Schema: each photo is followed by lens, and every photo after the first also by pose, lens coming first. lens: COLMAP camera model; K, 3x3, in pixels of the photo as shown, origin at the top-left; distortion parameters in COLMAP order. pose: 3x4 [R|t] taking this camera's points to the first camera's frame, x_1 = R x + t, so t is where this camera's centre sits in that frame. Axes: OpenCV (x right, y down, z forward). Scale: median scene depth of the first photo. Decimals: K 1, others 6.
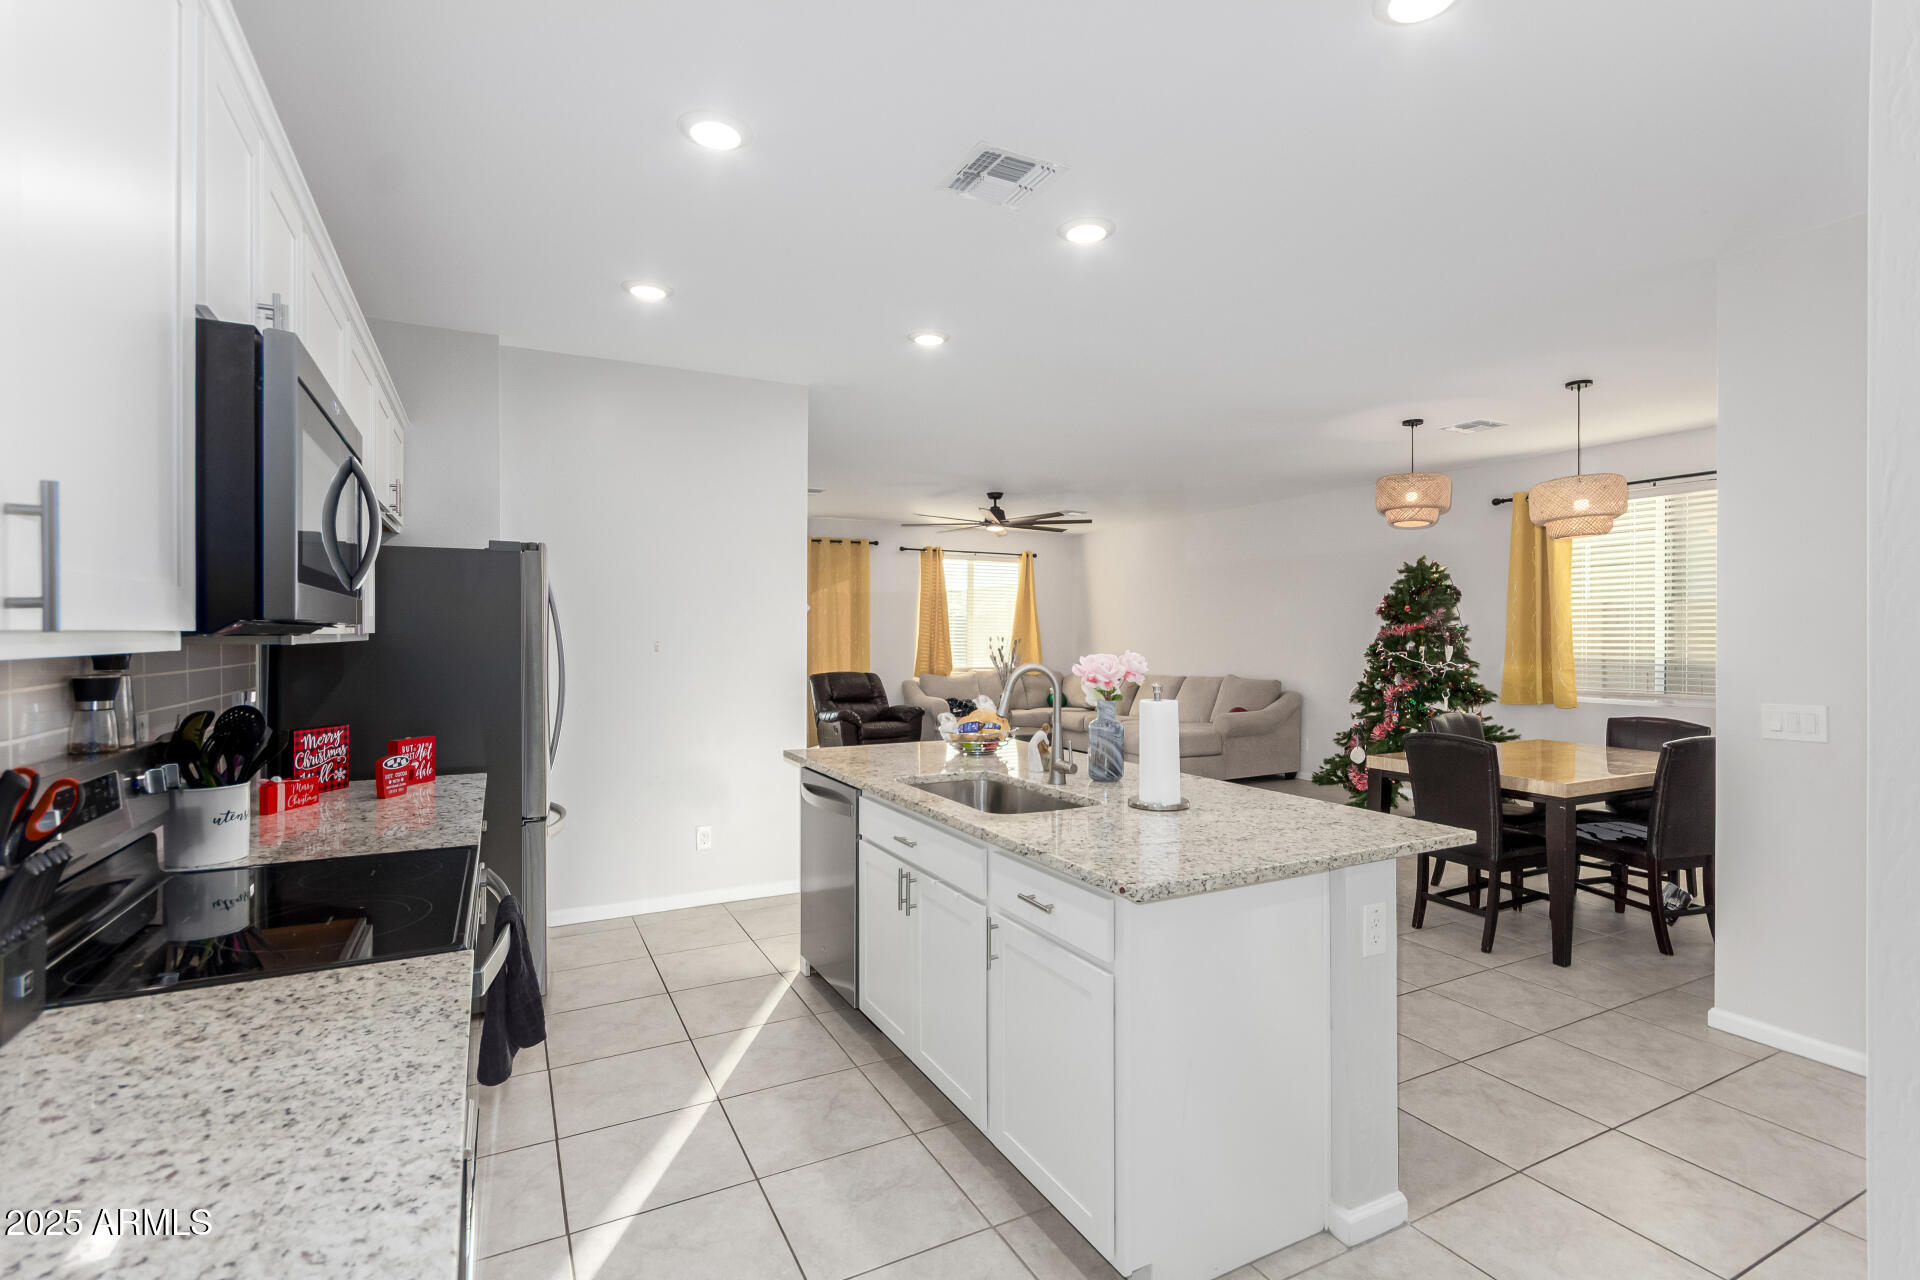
lens RADIAL K [[891.8, 0, 960.0], [0, 891.8, 640.0], [0, 0, 1]] dist [0.002834, 0.000341]
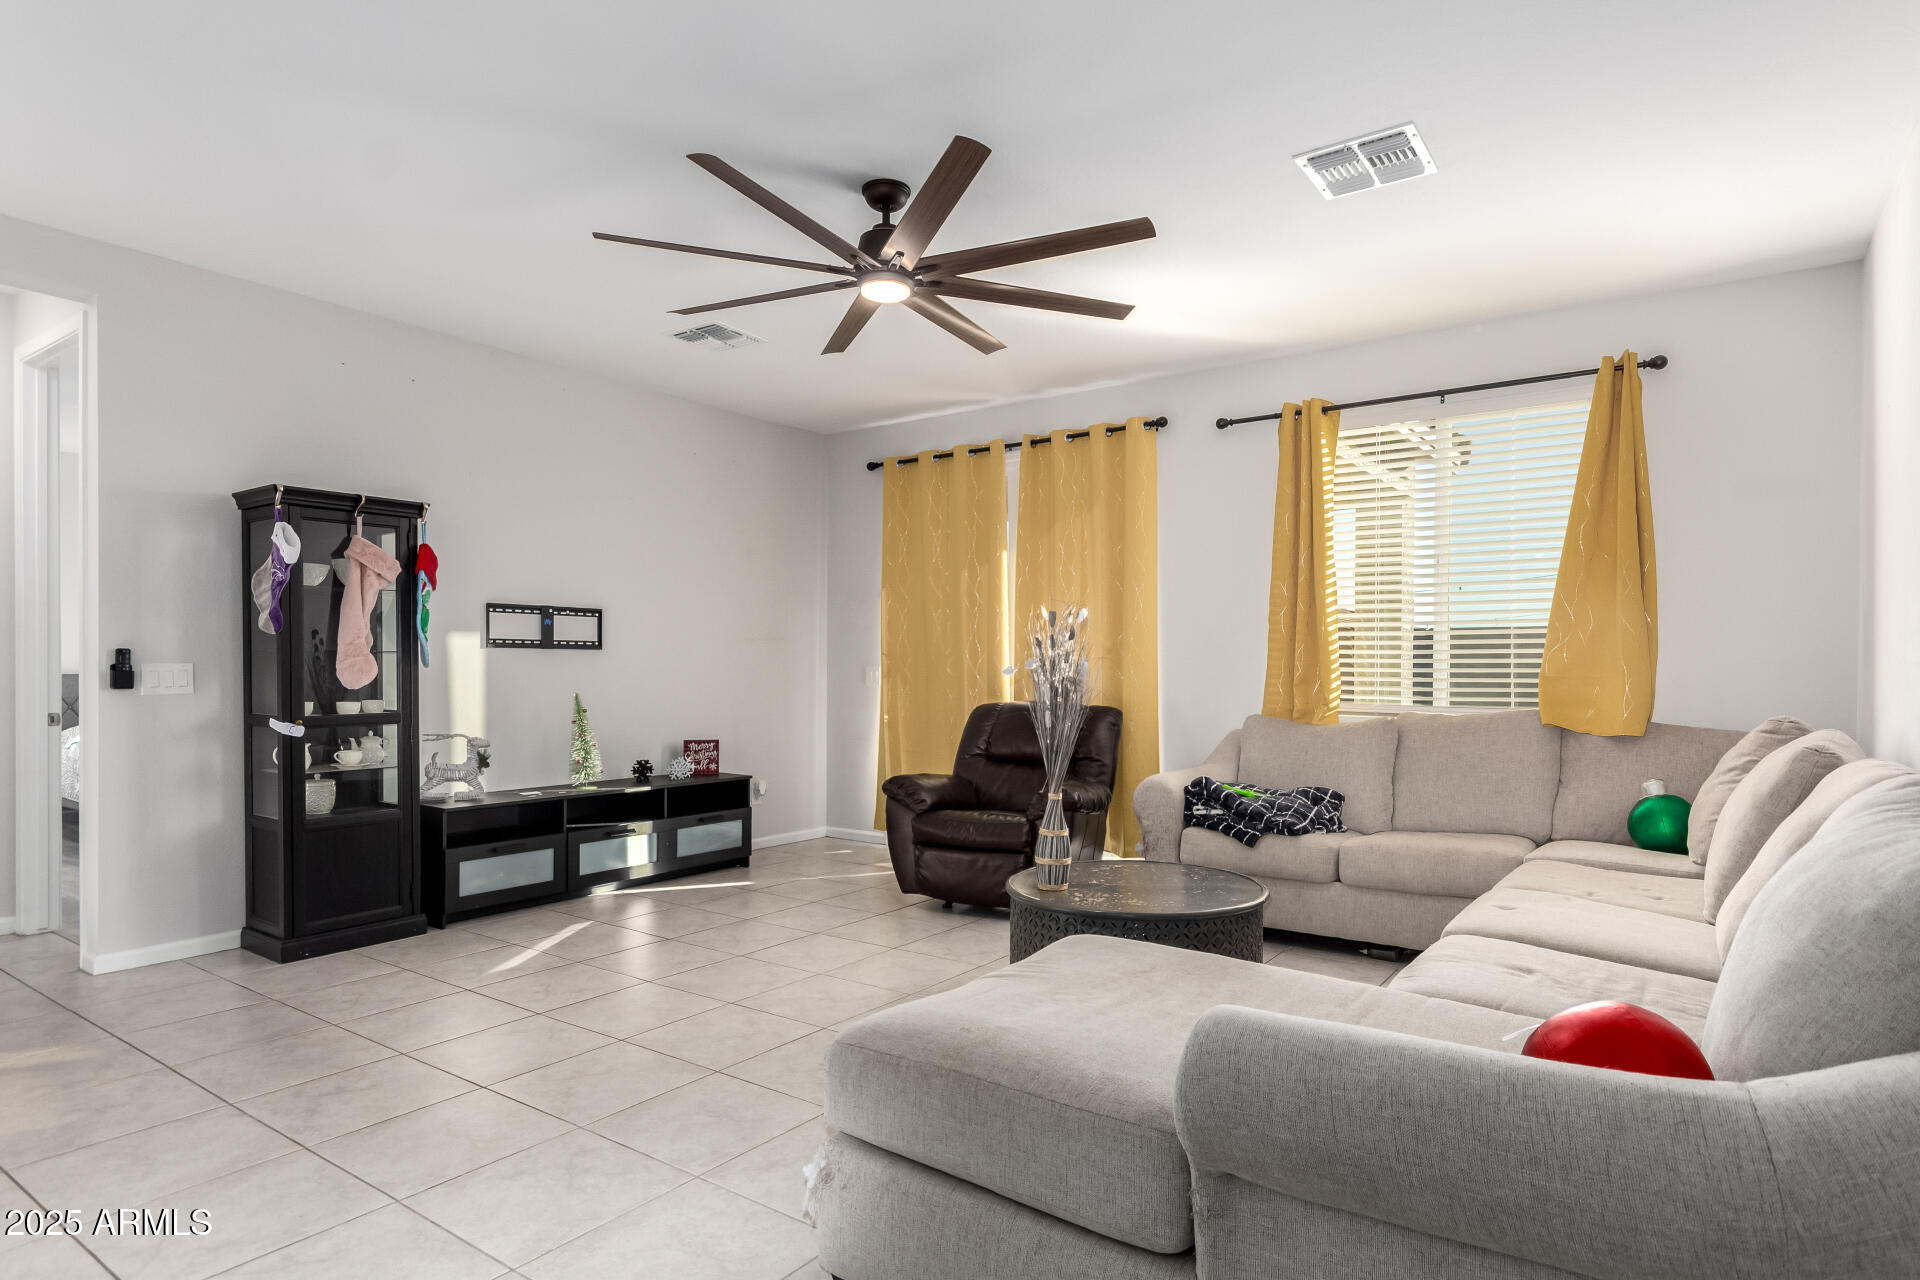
lens RADIAL K [[1039.8, 0, 950.8], [0, 1039.8, 664.4], [0, 0, 1]] dist [0.002233, -0.000362]
pose [[0.441010, 0.000254, -0.897502, 0.339903], [-0.006316, 0.999976, -0.002821, 0.017193], [0.897480, 0.006913, 0.441001, 0.680021]]
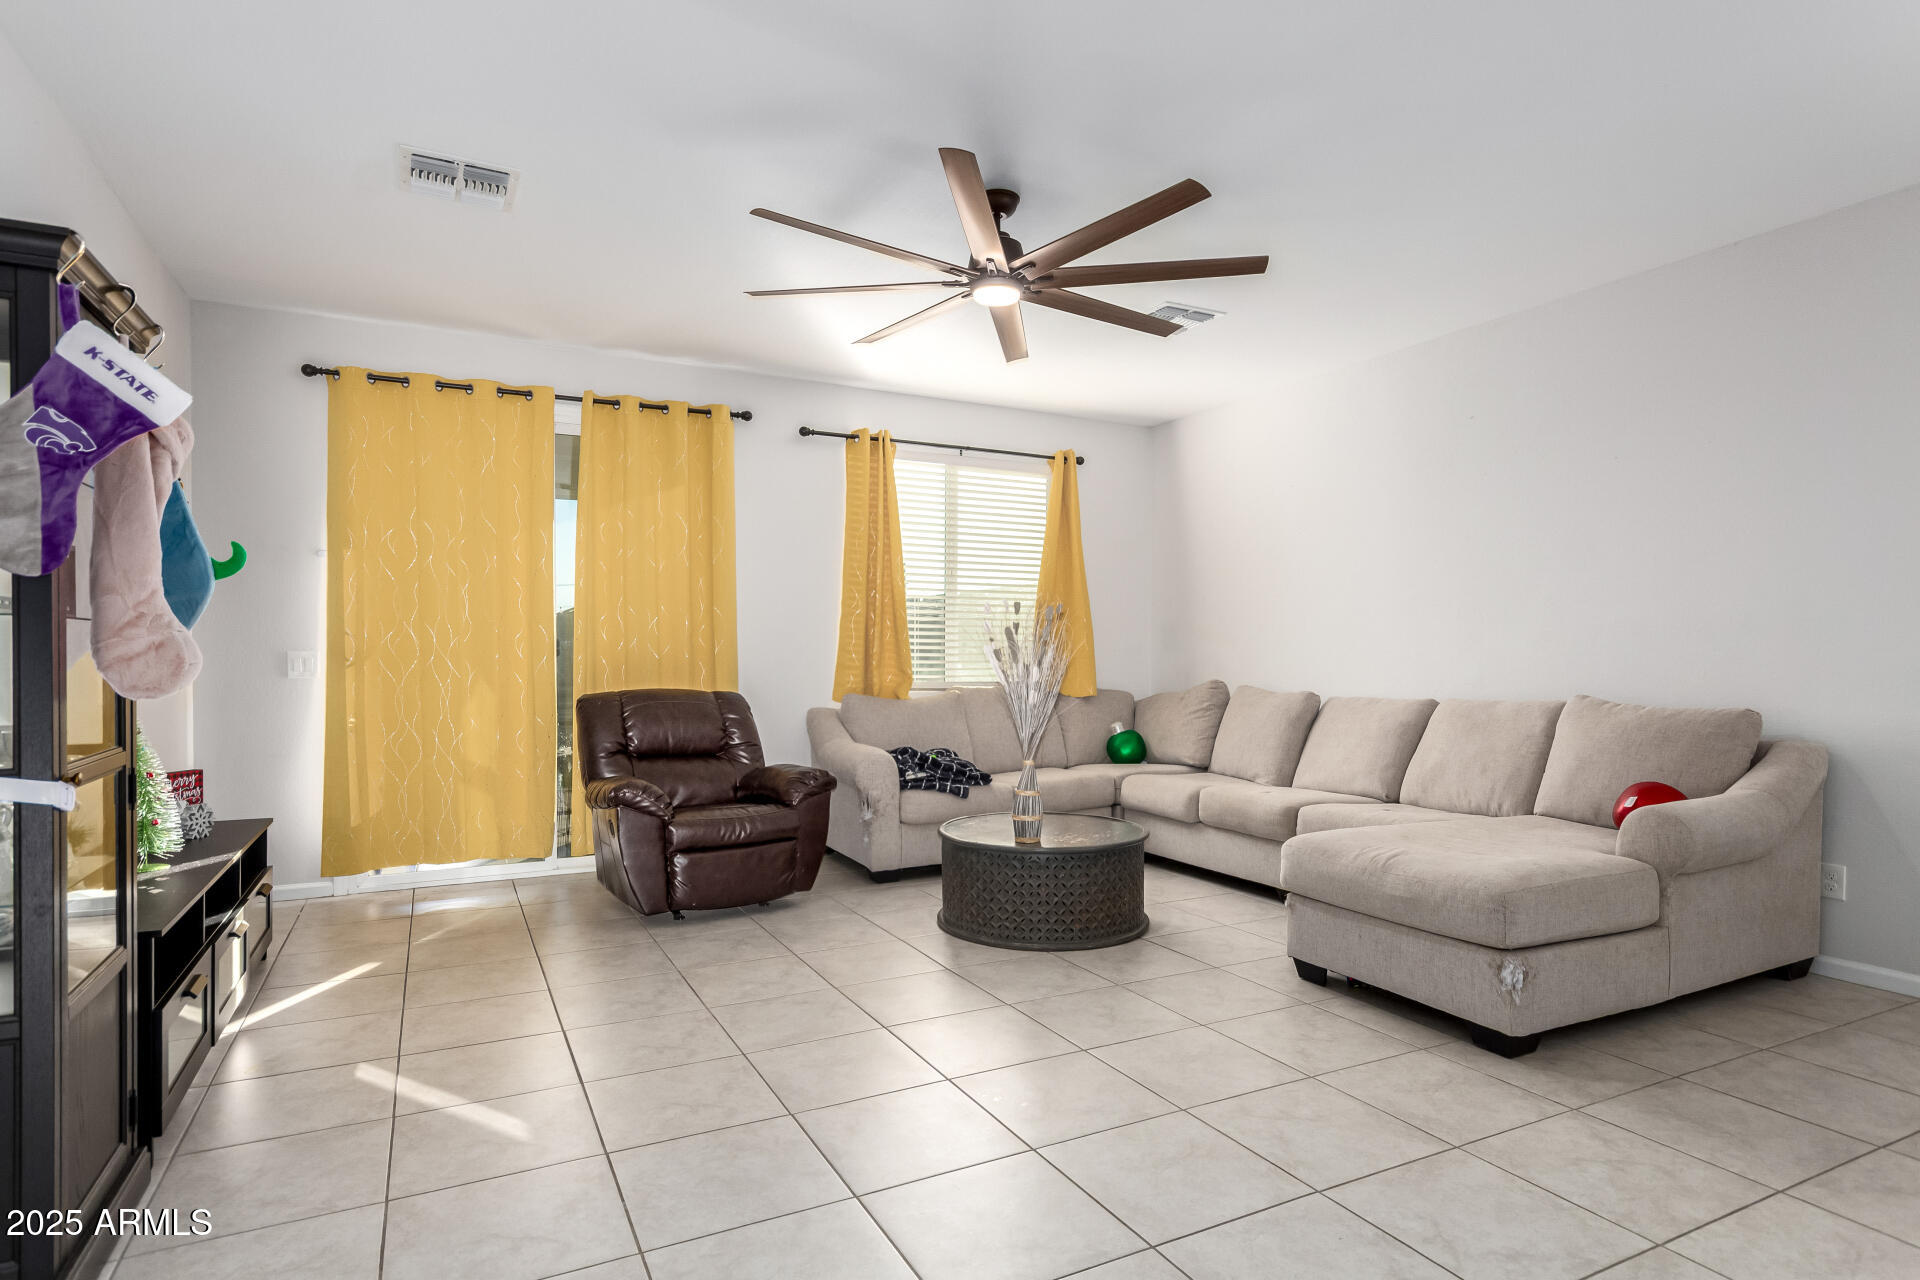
lens RADIAL K [[1039.8, 0, 950.8], [0, 1039.8, 664.4], [0, 0, 1]] dist [0.002233, -0.000362]
pose [[0.999917, 0.001537, -0.012804, 0.020832], [-0.001499, 0.999995, 0.002955, 0.020692], [0.012809, -0.002936, 0.999914, 0.459432]]
